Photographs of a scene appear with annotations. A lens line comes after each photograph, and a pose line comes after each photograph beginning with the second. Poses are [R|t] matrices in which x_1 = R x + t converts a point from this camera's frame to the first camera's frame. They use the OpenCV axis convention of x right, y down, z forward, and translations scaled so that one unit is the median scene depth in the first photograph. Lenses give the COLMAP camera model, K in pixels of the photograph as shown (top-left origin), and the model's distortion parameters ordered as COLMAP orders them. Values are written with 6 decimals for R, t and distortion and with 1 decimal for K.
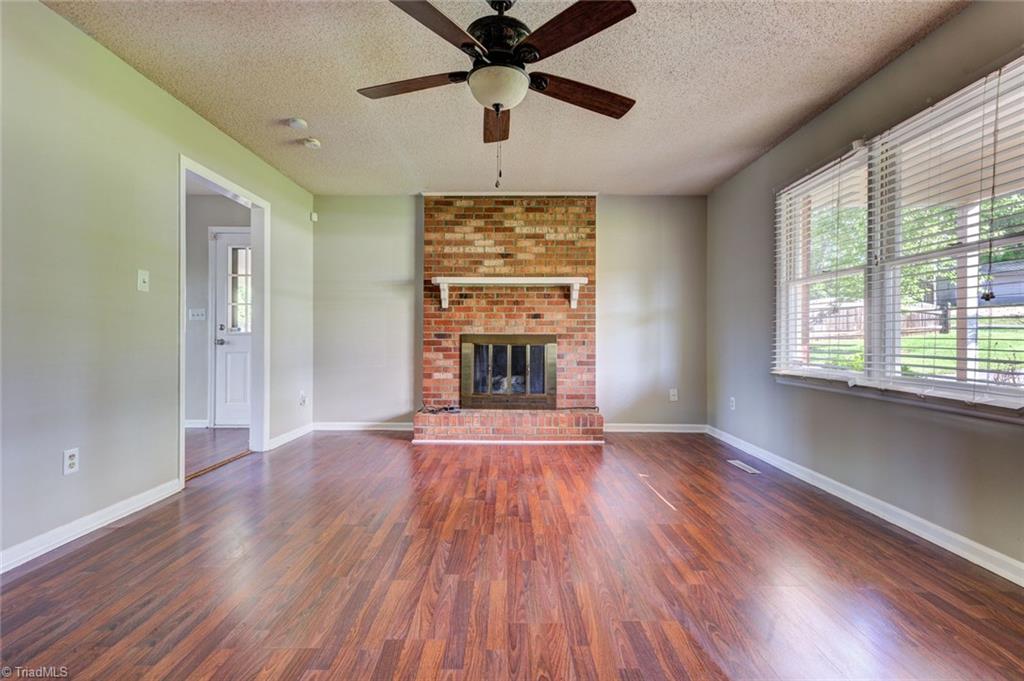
lens RADIAL K [[458.8, 0, 517.6], [0, 458.8, 337.9], [0, 0, 1]] dist [-0.000383, 0.010063]
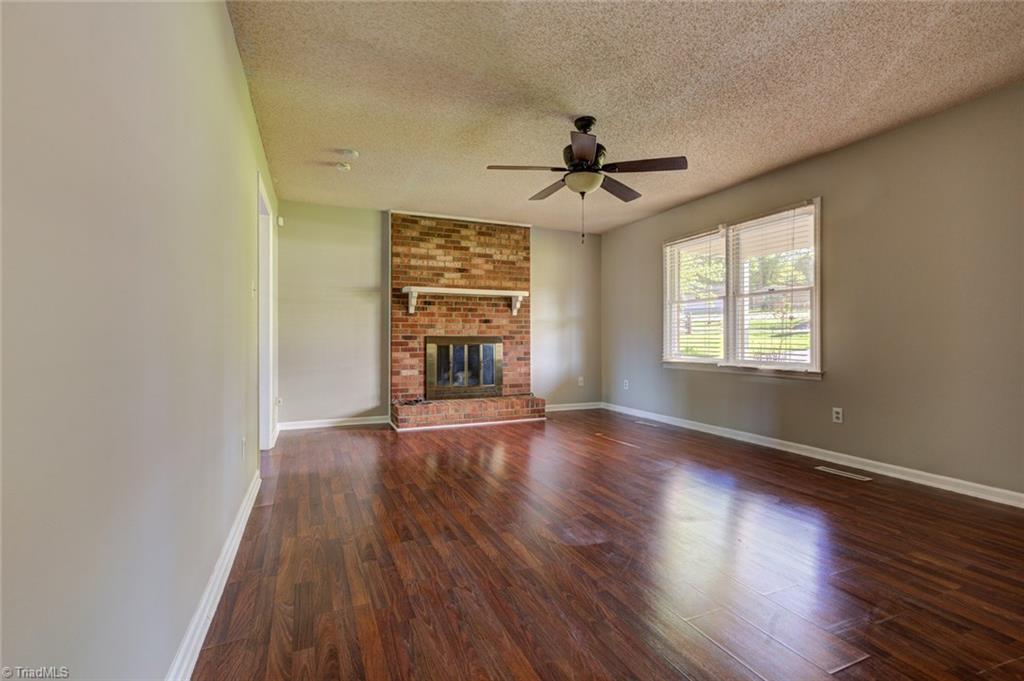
lens RADIAL K [[458.8, 0, 517.6], [0, 458.8, 337.9], [0, 0, 1]] dist [-0.000383, 0.010063]
pose [[0.913243, -0.002666, 0.407406, -0.381761], [0.003196, 0.999995, -0.000620, -0.002024], [-0.407402, 0.001869, 0.913247, -0.149697]]
